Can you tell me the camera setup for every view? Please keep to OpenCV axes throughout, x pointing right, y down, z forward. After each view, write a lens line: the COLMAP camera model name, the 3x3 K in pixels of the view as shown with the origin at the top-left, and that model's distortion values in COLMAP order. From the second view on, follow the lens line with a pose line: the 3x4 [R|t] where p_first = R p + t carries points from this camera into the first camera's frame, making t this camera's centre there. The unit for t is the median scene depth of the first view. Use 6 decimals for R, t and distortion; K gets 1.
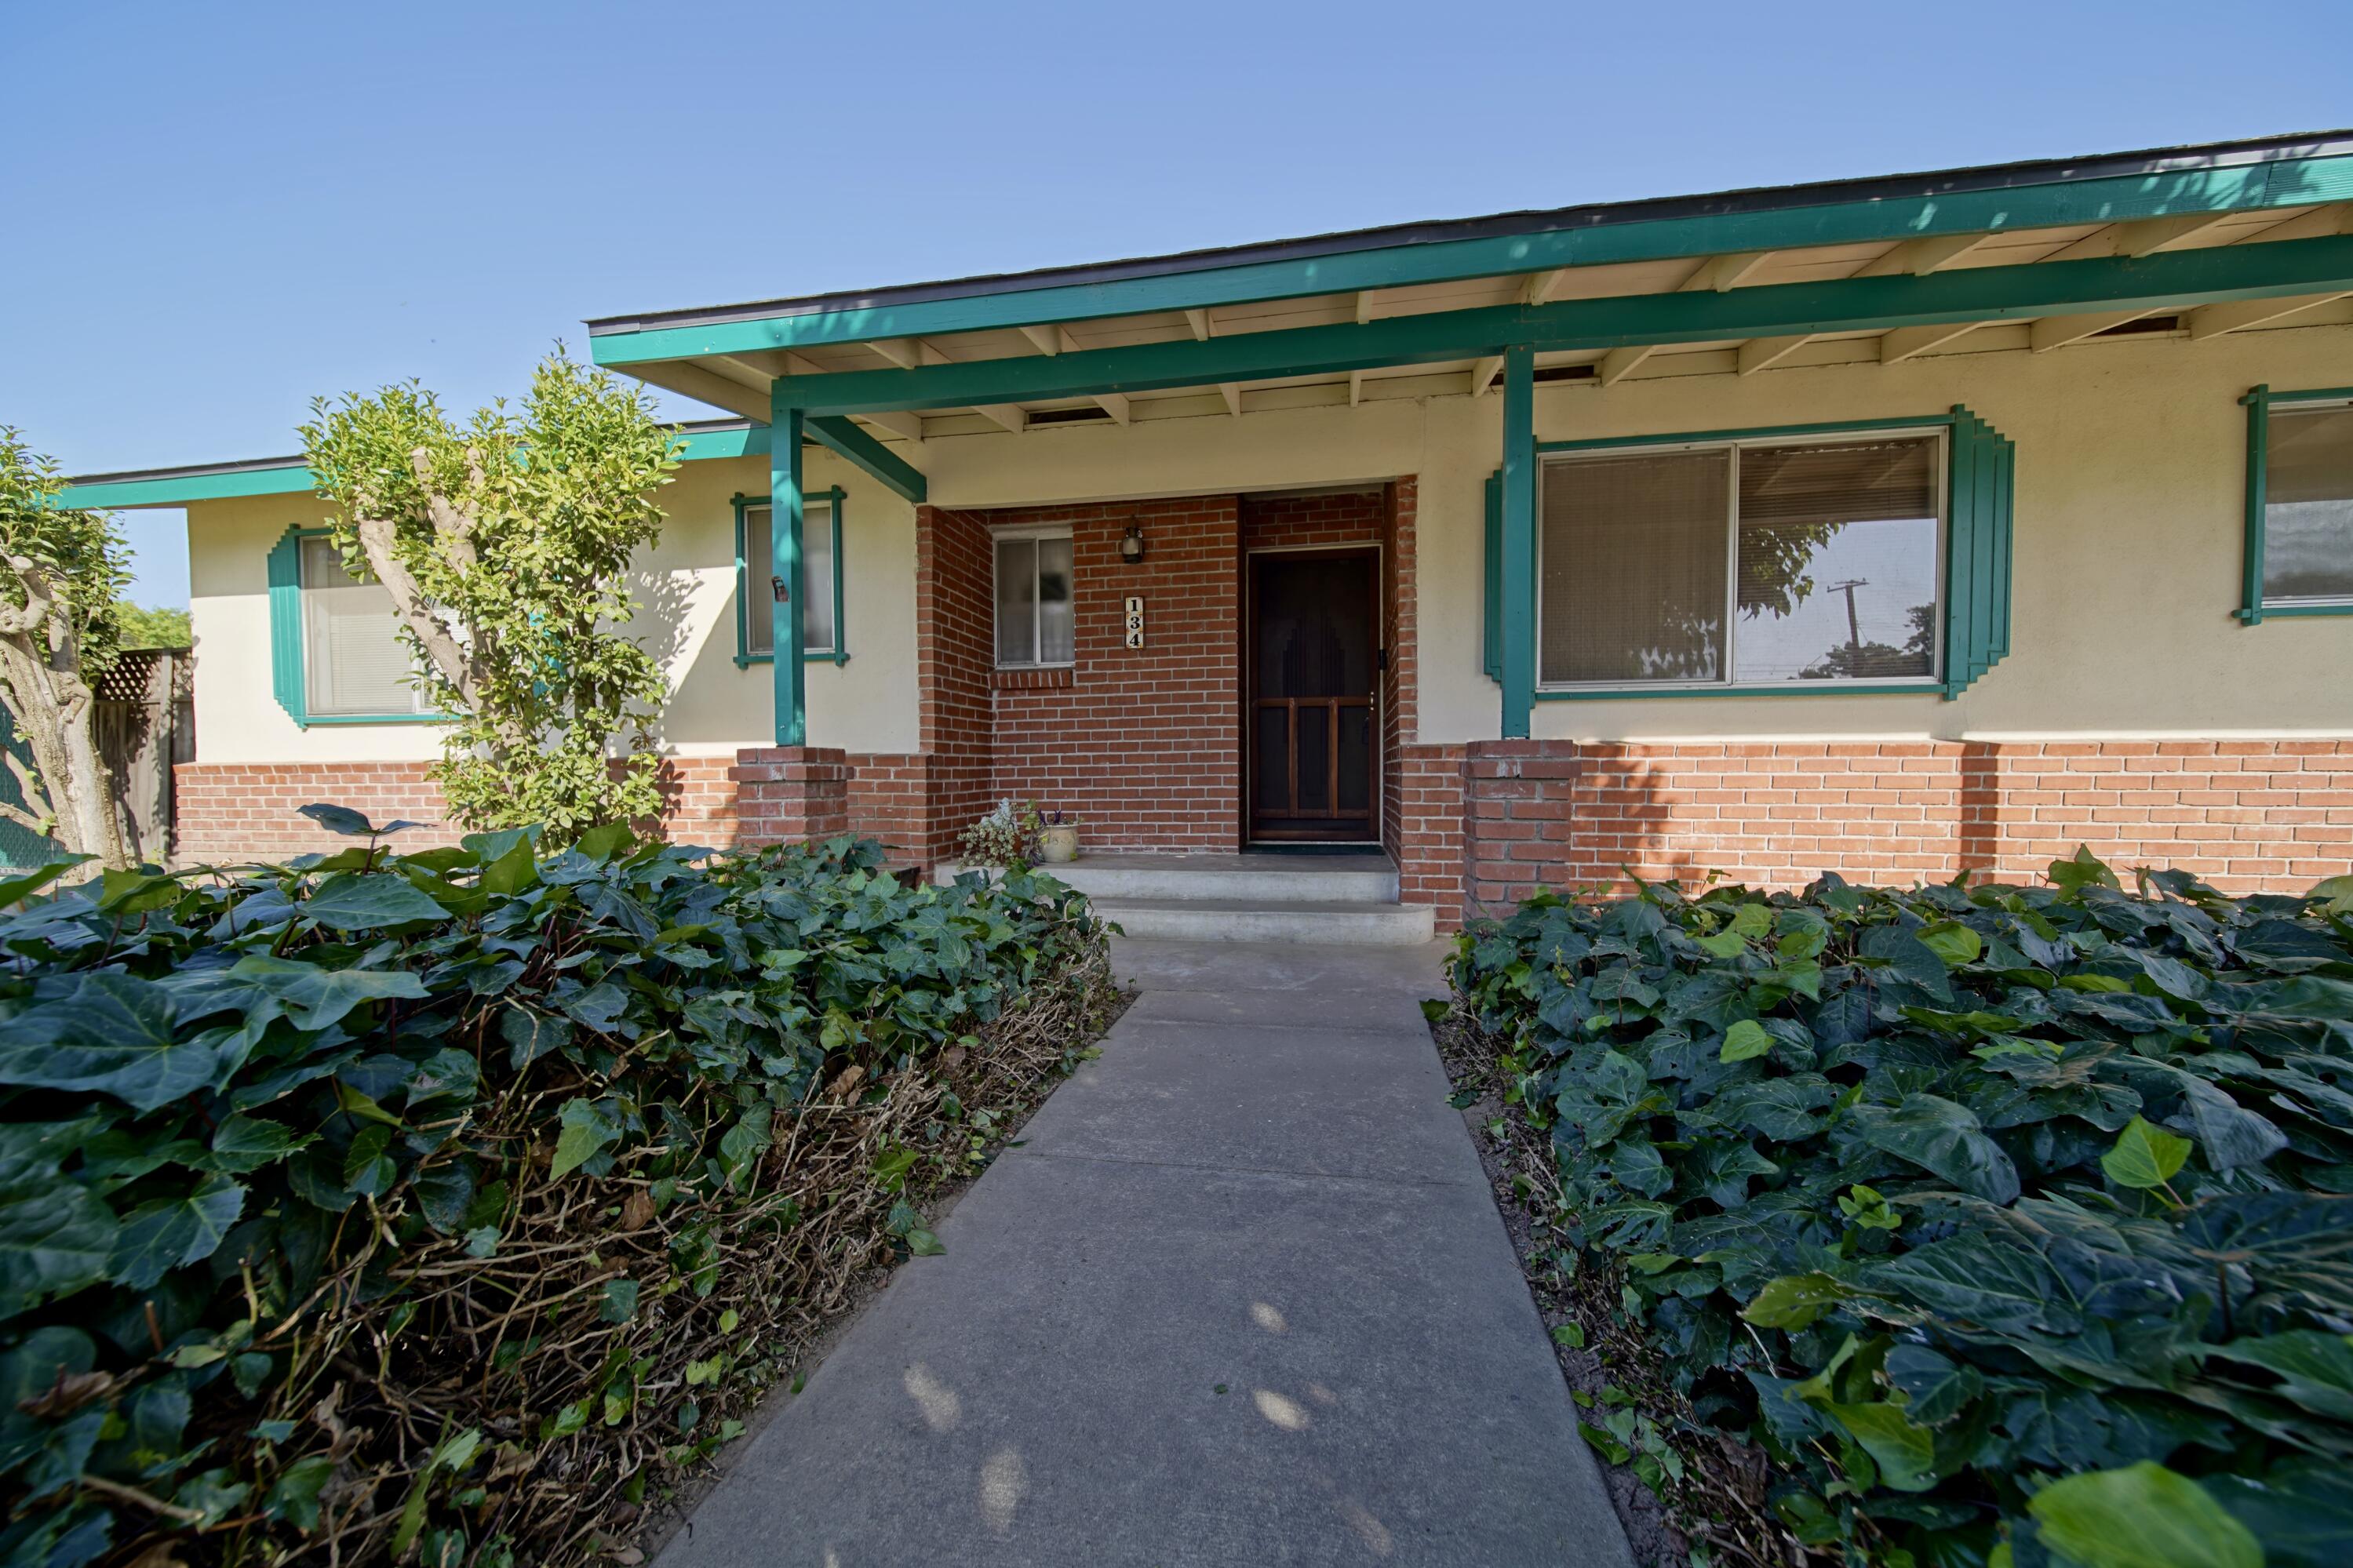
lens RADIAL K [[840.8, 0, 1182.1], [0, 840.8, 795.5], [0, 0, 1]] dist [0.000060, -0.000055]
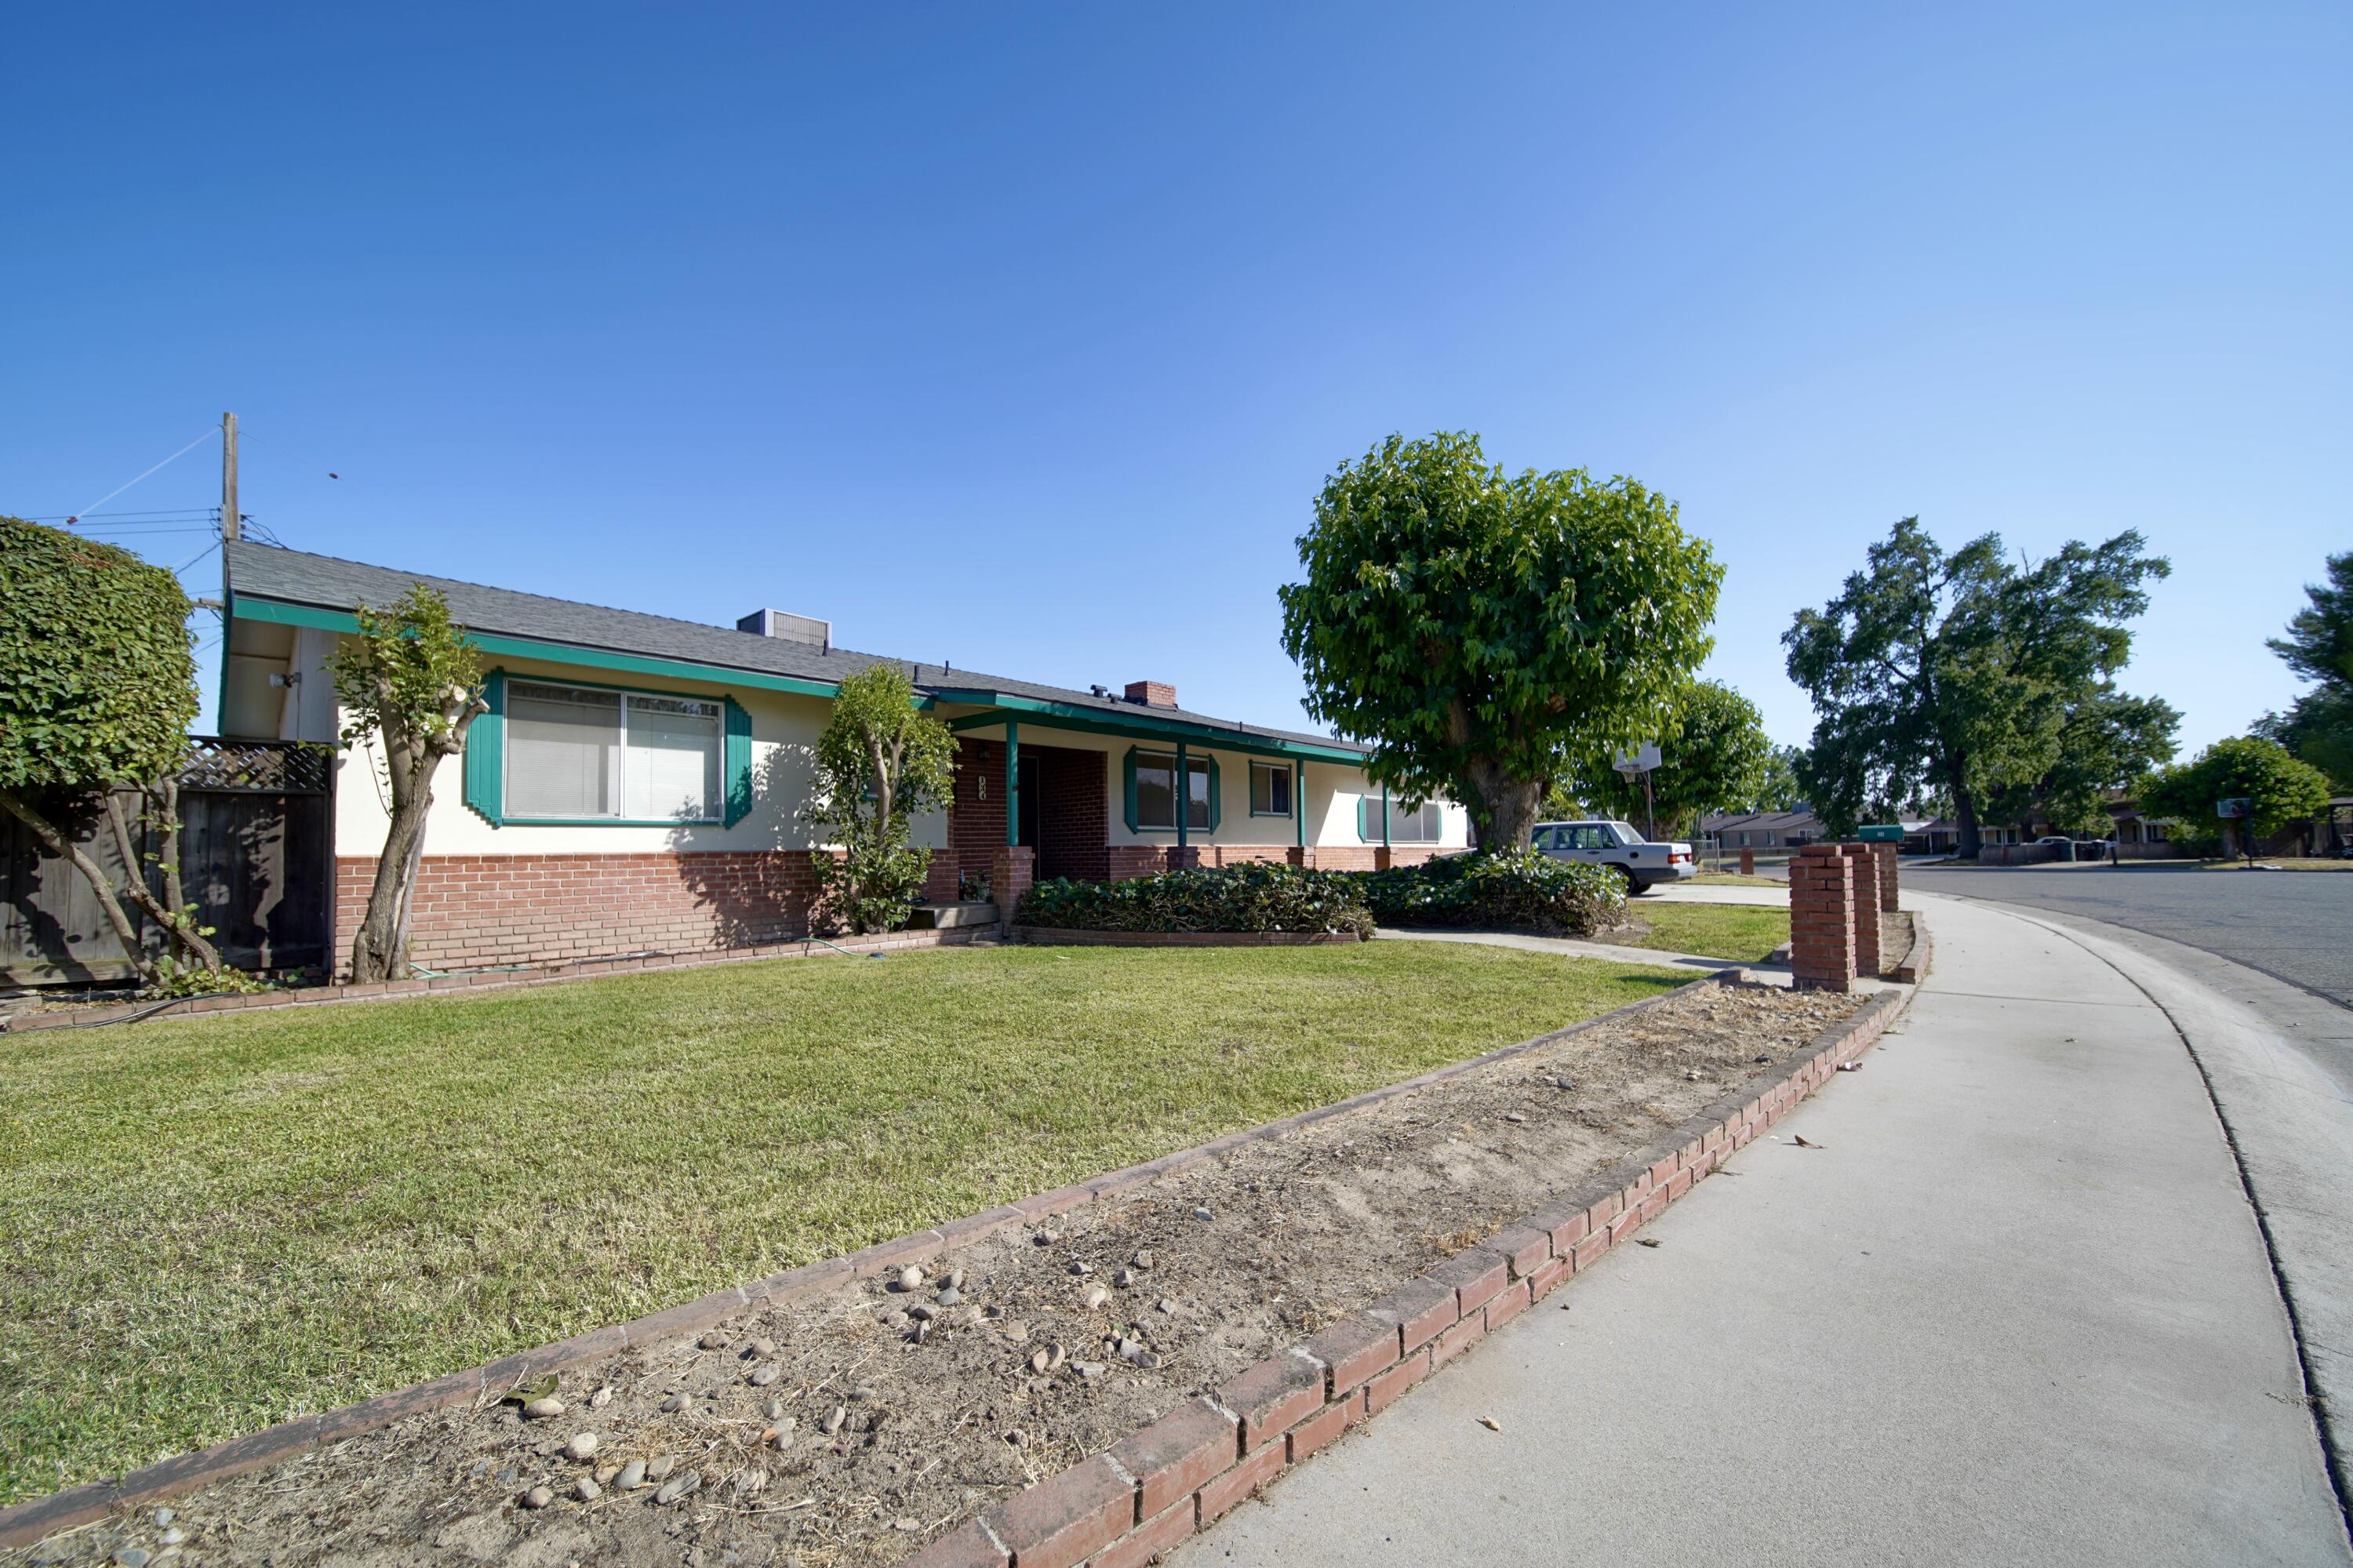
lens RADIAL K [[904.1, 0, 1177.3], [0, 904.1, 832.7], [0, 0, 1]] dist [-0.000342, -0.000158]
pose [[0.505686, 0.016444, 0.862561, -2.472118], [0.038111, 0.998416, -0.041377, 0.033723], [-0.861875, 0.053797, 0.504259, -0.814957]]
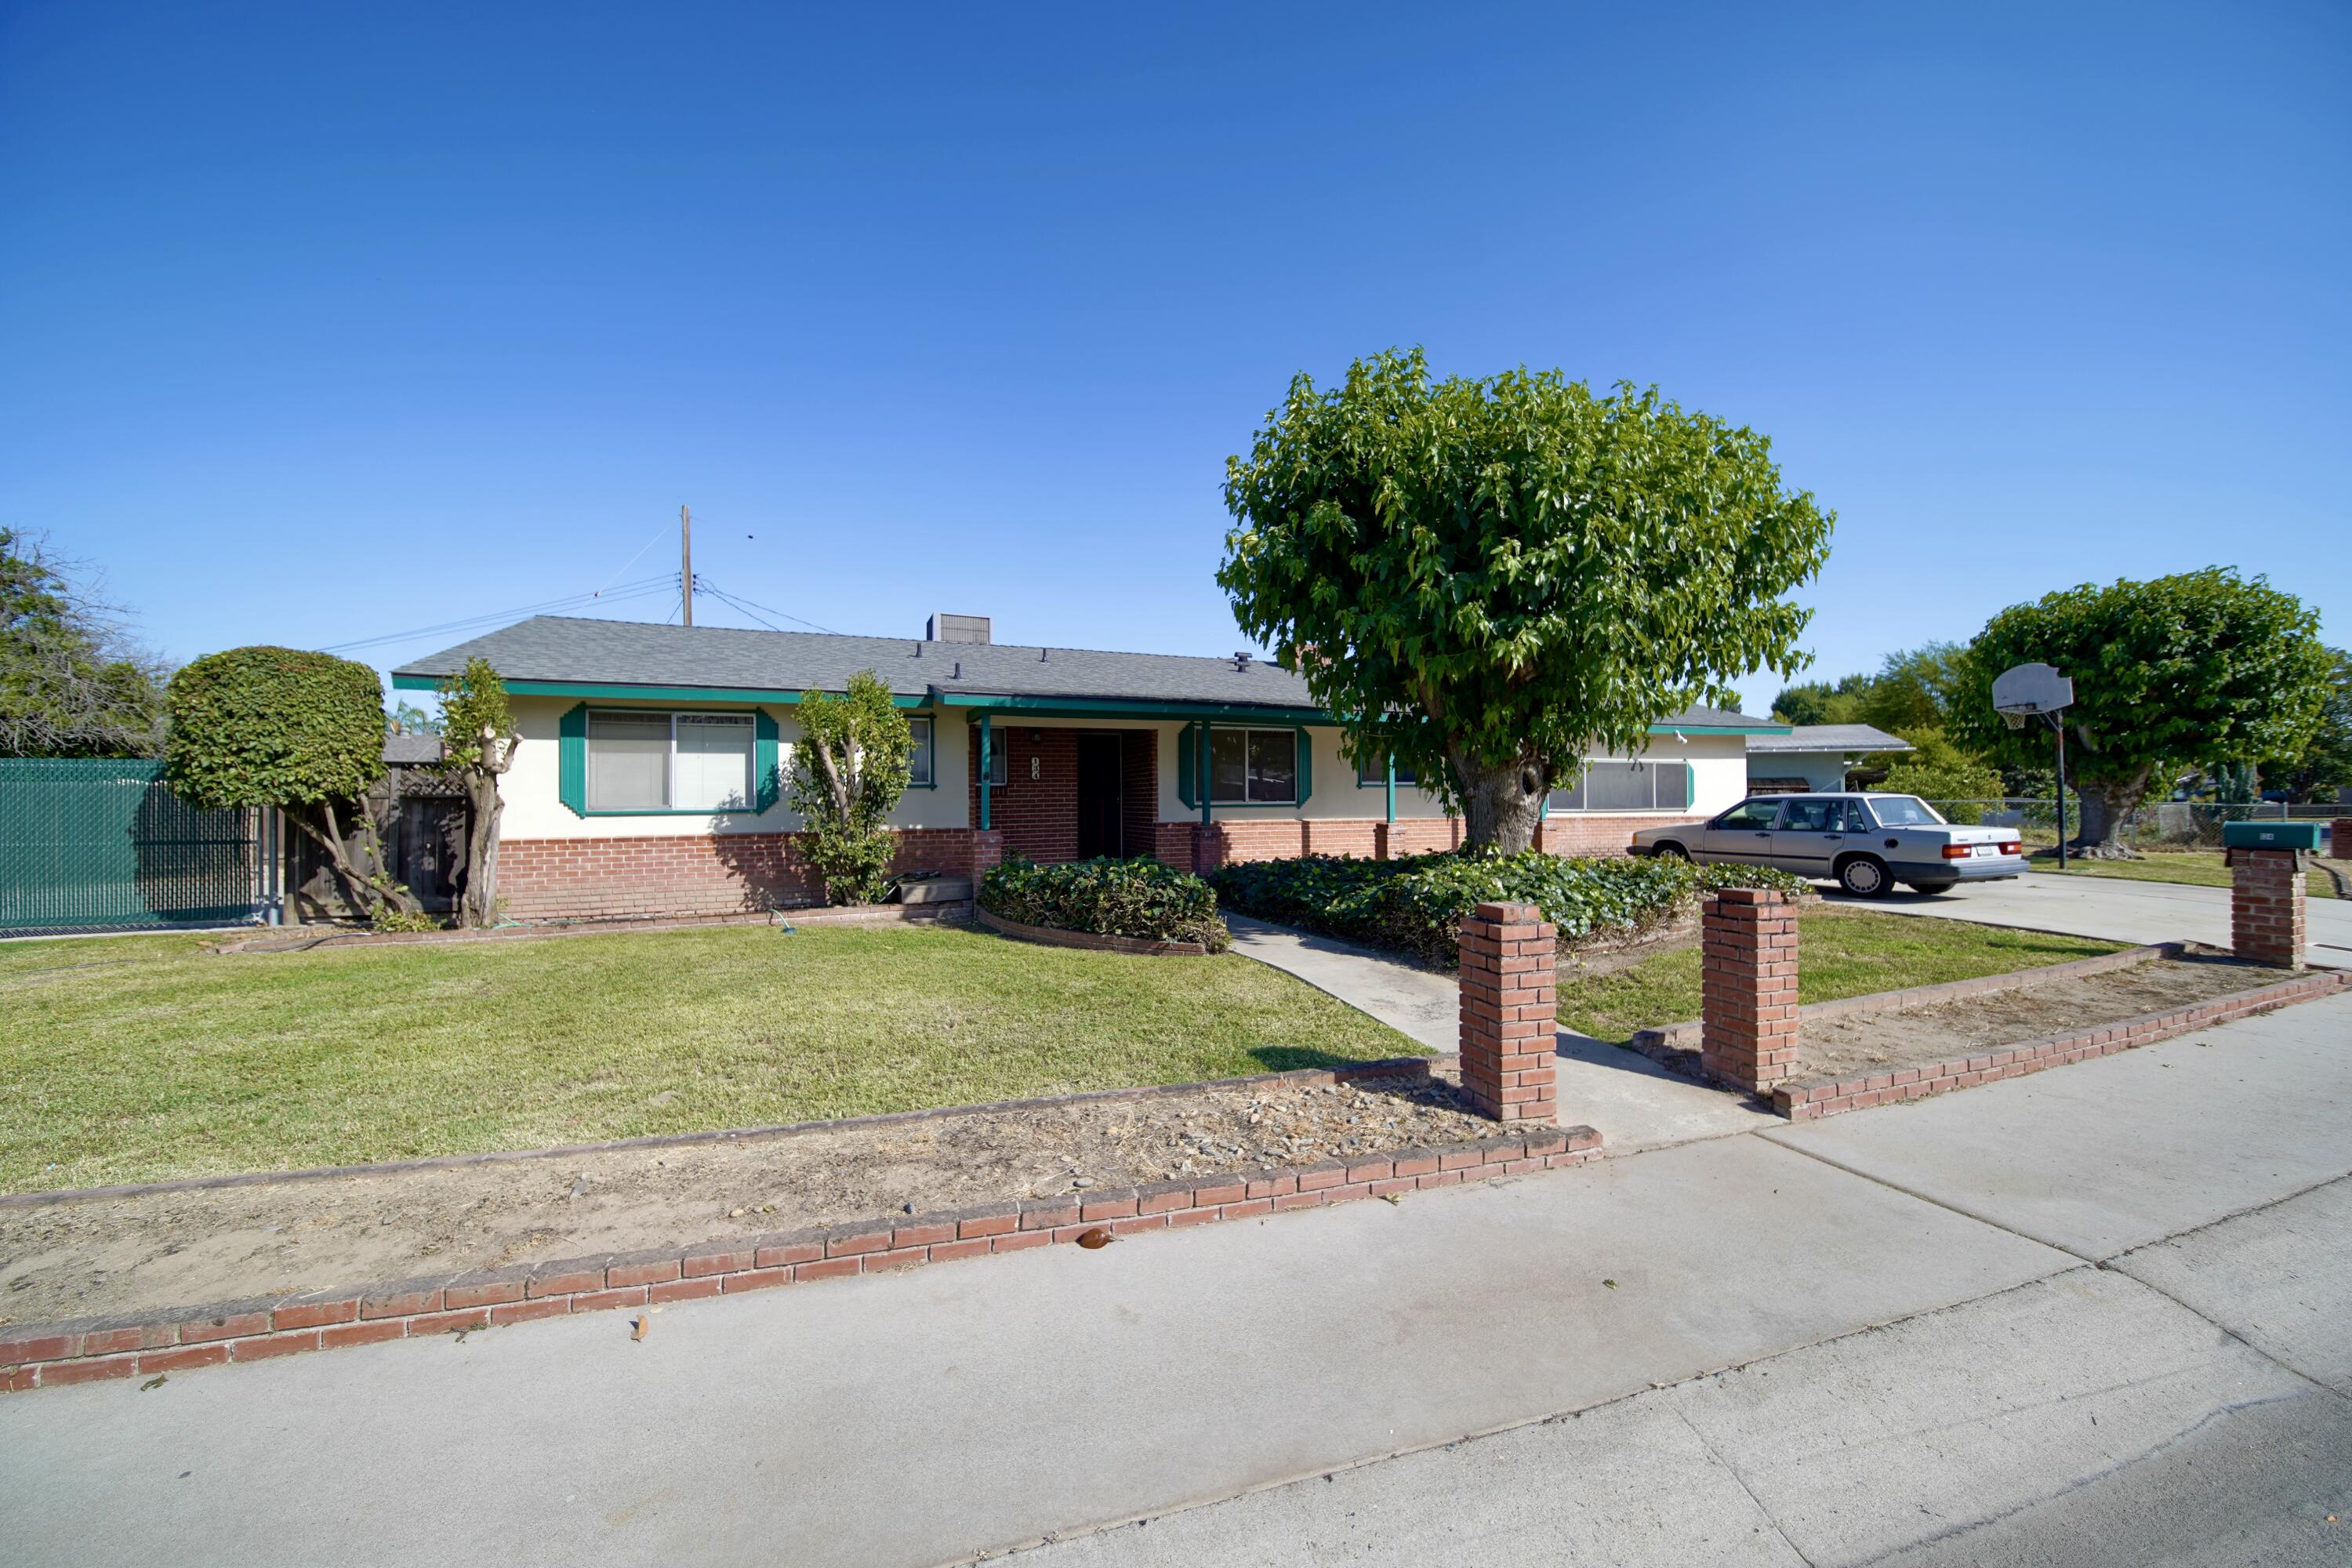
lens RADIAL K [[870.1, 0, 1166.4], [0, 870.1, 795.6], [0, 0, 1]] dist [-0.002092, -0.000210]
pose [[0.850929, -0.002891, 0.525274, -1.400669], [0.018313, 0.999540, -0.024166, -0.087896], [-0.524962, 0.030183, 0.850590, -1.718586]]
